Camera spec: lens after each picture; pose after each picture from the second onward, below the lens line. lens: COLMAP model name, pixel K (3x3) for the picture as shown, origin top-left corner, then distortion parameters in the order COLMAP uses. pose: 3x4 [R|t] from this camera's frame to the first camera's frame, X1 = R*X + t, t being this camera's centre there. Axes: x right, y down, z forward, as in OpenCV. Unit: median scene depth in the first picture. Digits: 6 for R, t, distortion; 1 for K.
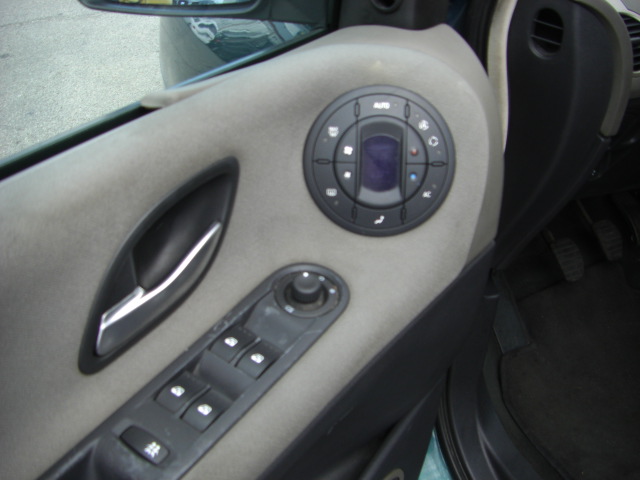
lens RADIAL K [[712.6, 0, 320.0], [0, 712.6, 240.0], [0, 0, 1]] dist [-0.167039, 0.037749]
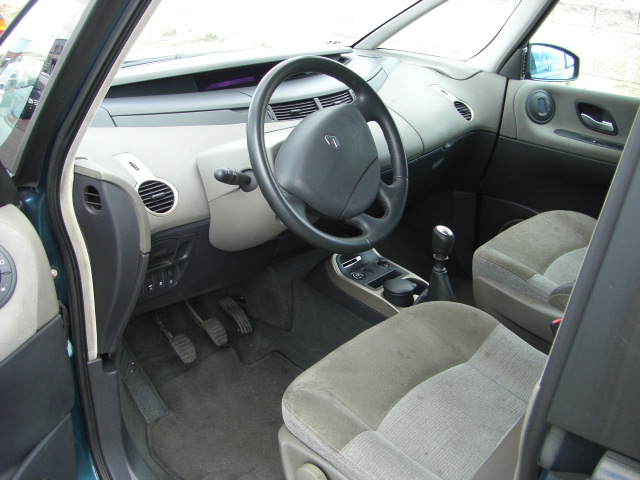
lens RADIAL K [[712.6, 0, 320.0], [0, 712.6, 240.0], [0, 0, 1]] dist [-0.167039, 0.037749]
pose [[0.923166, -0.134230, 0.360205, 0.132302], [0.215815, 0.956416, -0.196703, 0.166468], [-0.318102, 0.259327, 0.911899, -0.472066]]
